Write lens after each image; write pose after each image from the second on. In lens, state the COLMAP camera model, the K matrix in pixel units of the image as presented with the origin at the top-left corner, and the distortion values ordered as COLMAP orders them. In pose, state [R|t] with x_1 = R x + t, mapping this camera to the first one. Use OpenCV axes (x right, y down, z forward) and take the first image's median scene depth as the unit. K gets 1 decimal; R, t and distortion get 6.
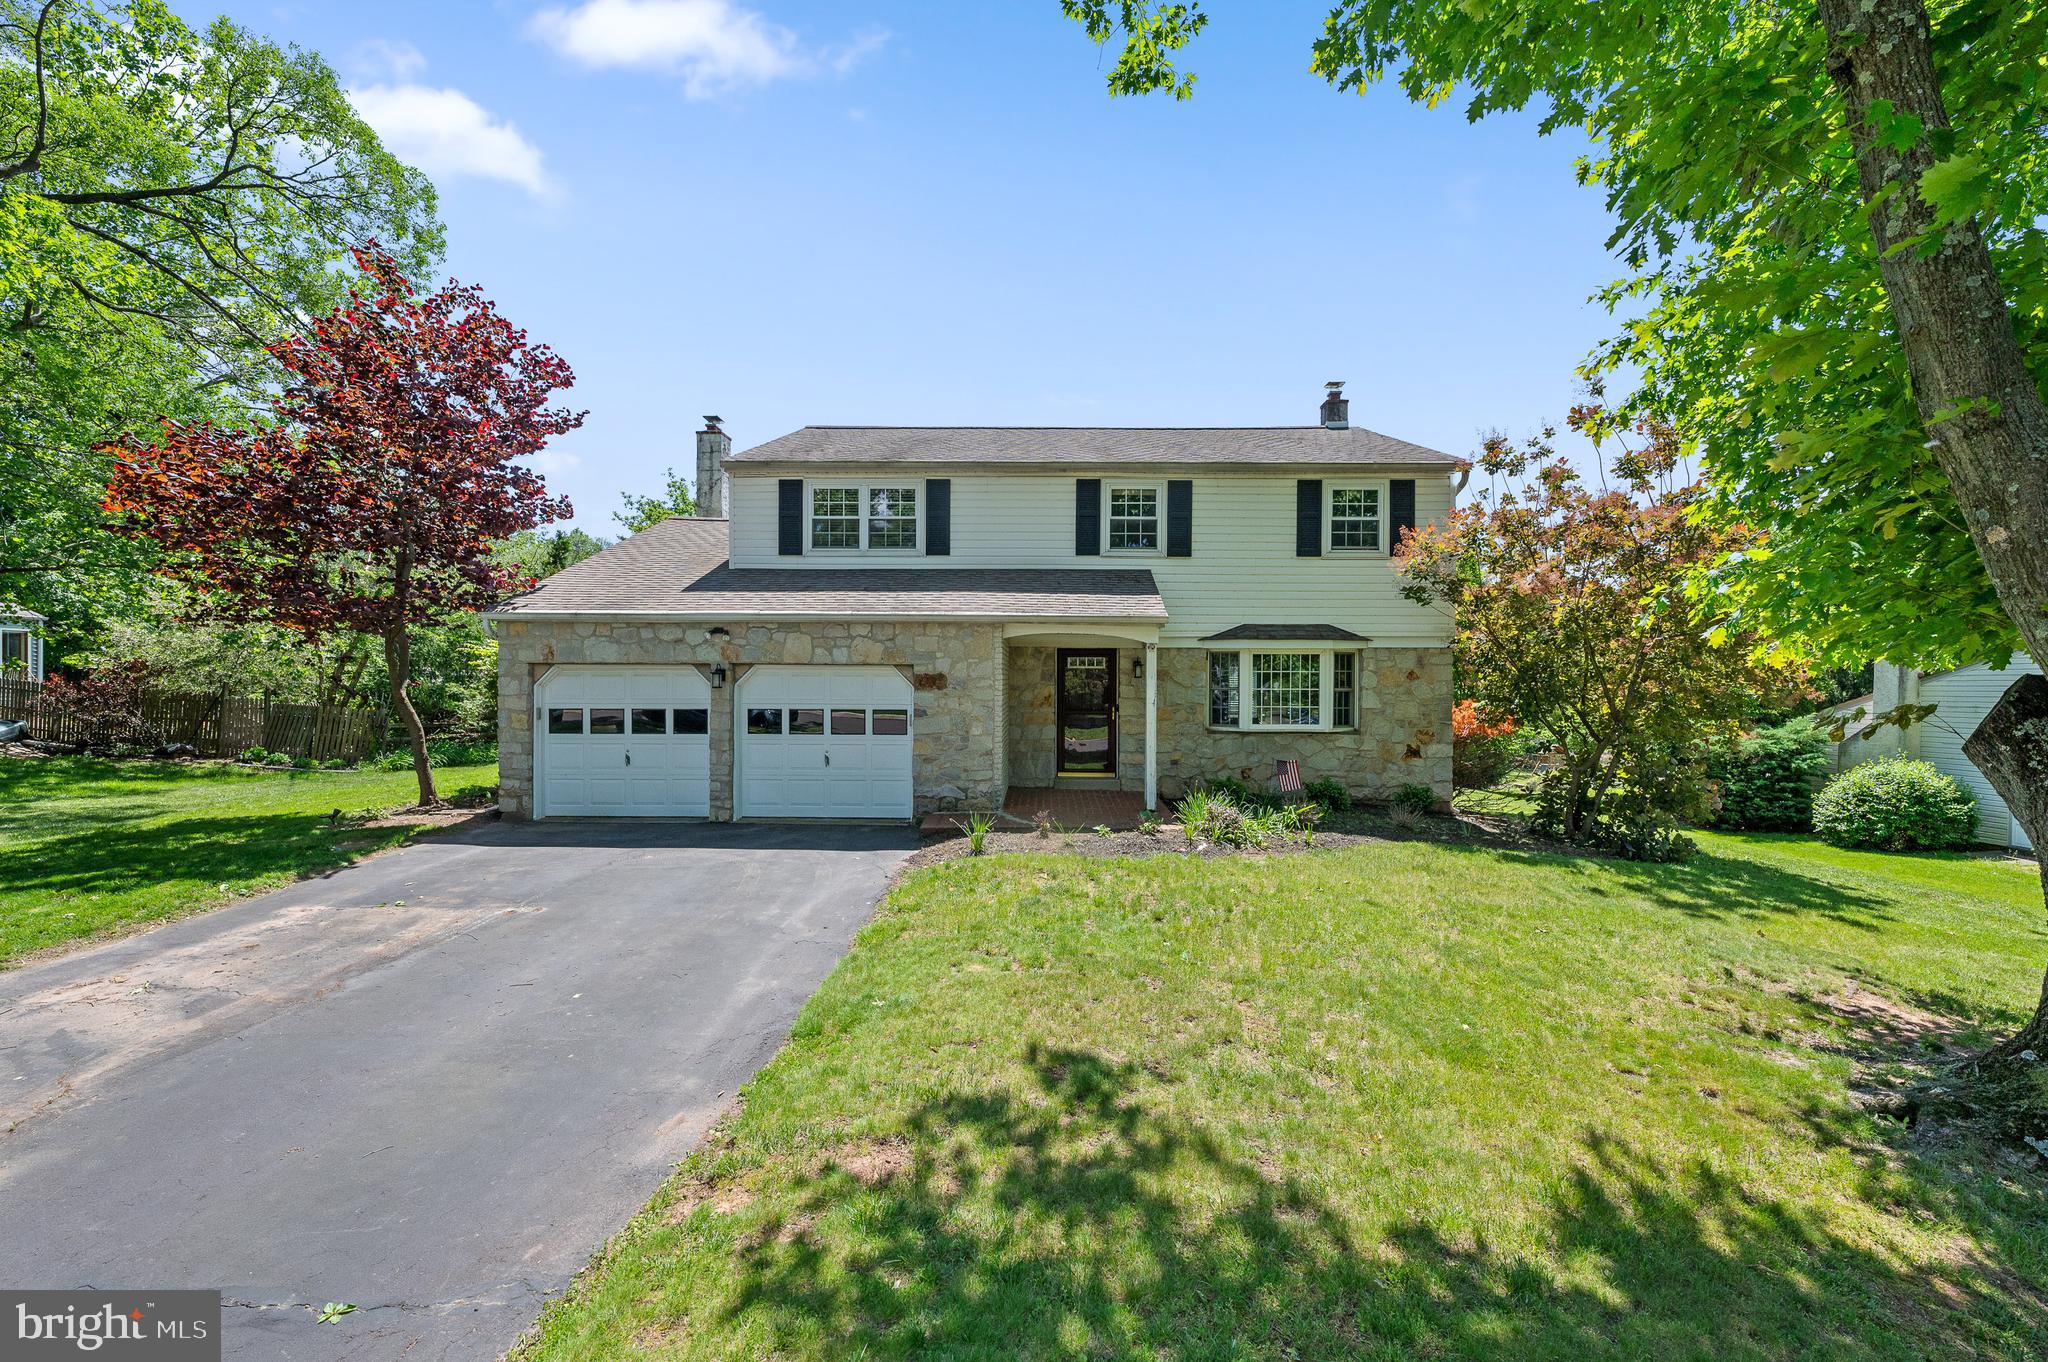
lens RADIAL K [[825.9, 0, 1023.8], [0, 825.9, 674.3], [0, 0, 1]] dist [0.001216, 0.000157]
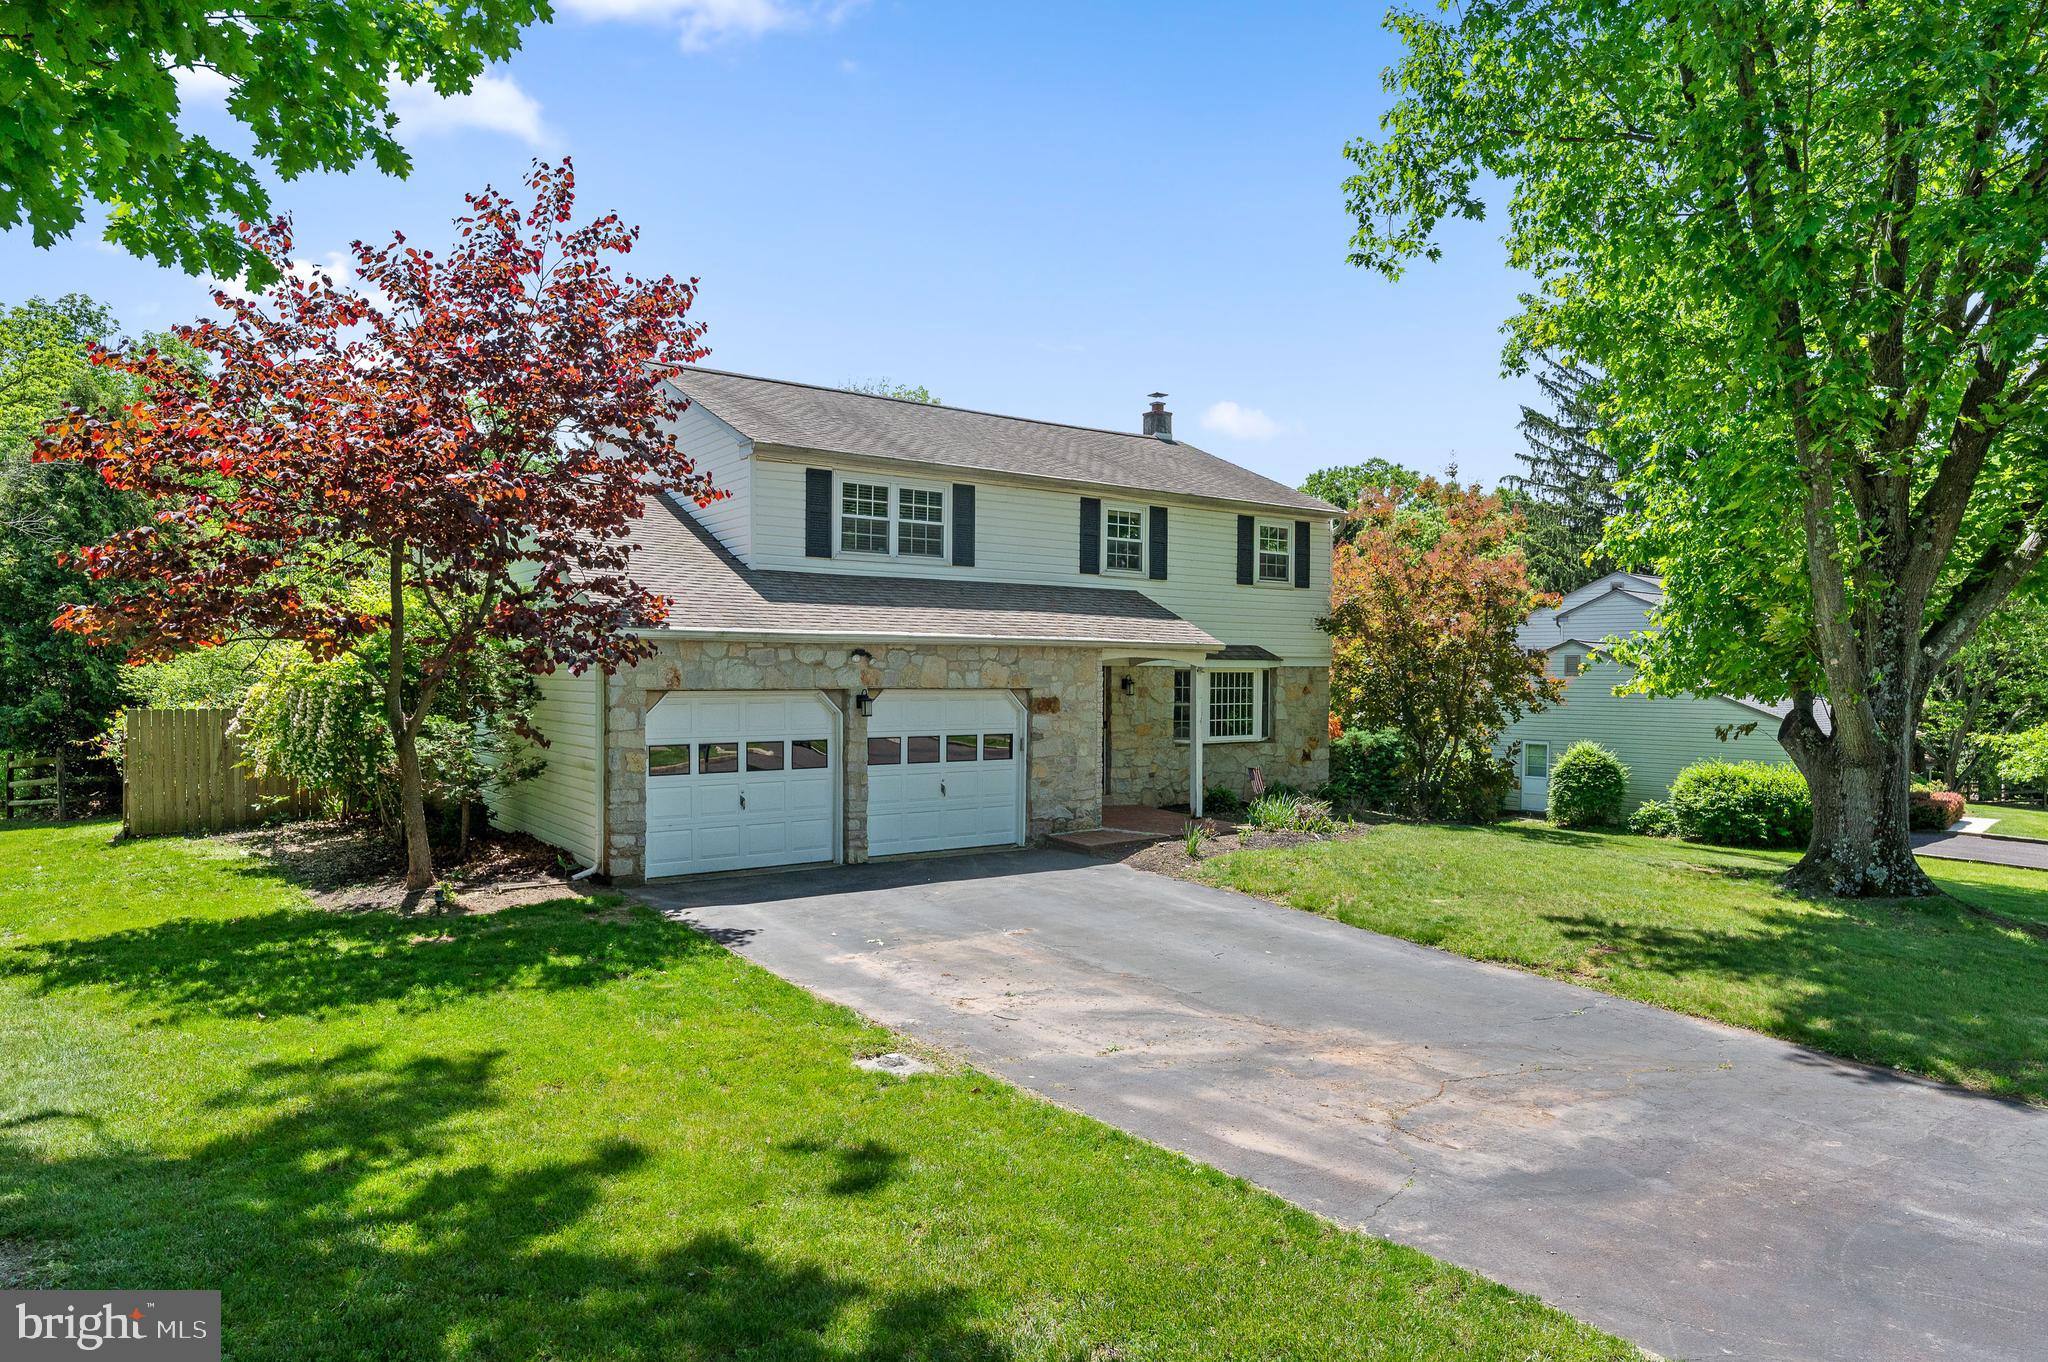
lens RADIAL K [[1258.4, 0, 1025.8], [0, 1258.4, 684.8], [0, 0, 1]] dist [-0.004206, -0.000114]
pose [[0.800783, -0.006243, 0.598923, -0.909858], [-0.009685, 0.999680, 0.023370, -0.044679], [-0.598877, -0.024515, 0.800466, -0.186146]]
